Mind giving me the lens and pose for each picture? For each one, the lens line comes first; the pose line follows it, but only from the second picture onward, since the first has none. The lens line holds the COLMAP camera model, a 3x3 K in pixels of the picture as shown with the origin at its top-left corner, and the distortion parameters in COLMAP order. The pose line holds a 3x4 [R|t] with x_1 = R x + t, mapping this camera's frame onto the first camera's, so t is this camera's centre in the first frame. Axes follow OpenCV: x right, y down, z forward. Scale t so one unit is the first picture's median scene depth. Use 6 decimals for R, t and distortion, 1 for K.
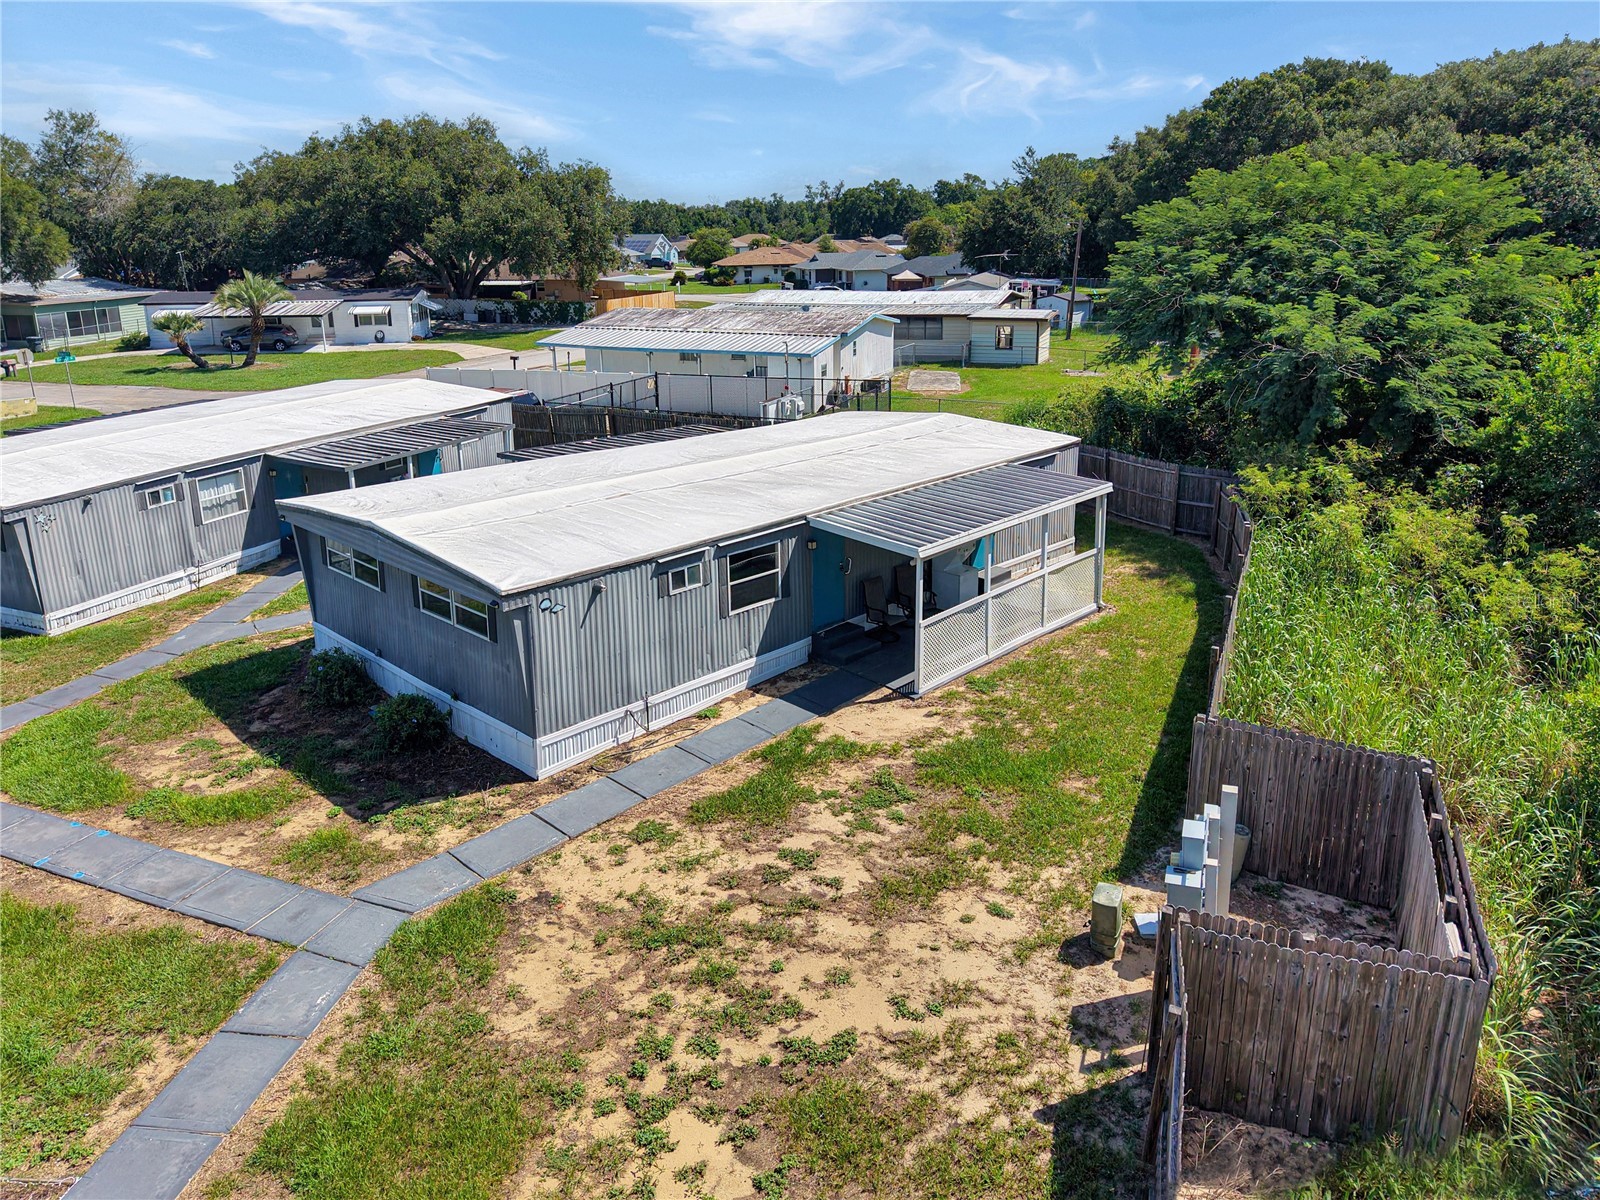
lens RADIAL K [[1113.6, 0, 801.0], [0, 1113.6, 524.8], [0, 0, 1]] dist [0.059819, -0.092629]
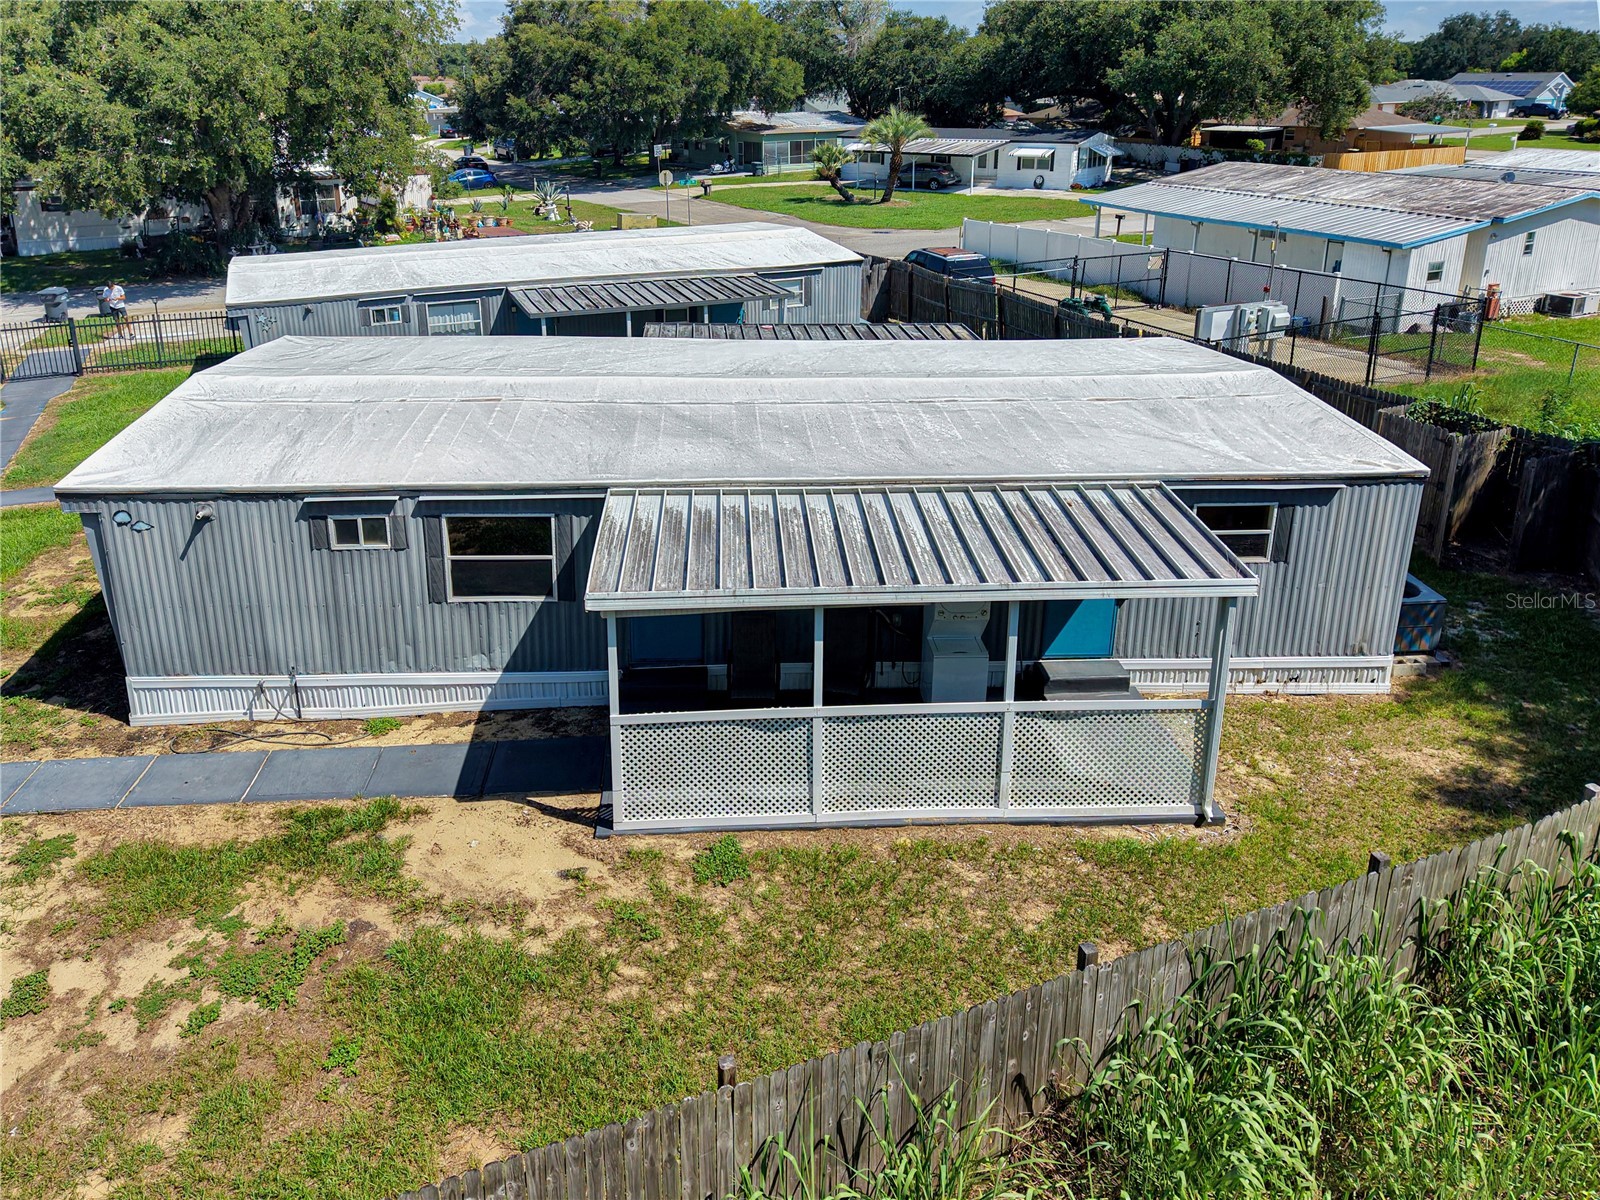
lens RADIAL K [[1142.4, 0, 776.8], [0, 1142.4, 438.9], [0, 0, 1]] dist [0.000559, -0.000727]
pose [[0.709972, 0.214791, -0.670675, 0.532942], [-0.178977, 0.976116, 0.123147, -0.139953], [0.681107, 0.032605, 0.731458, 0.625457]]
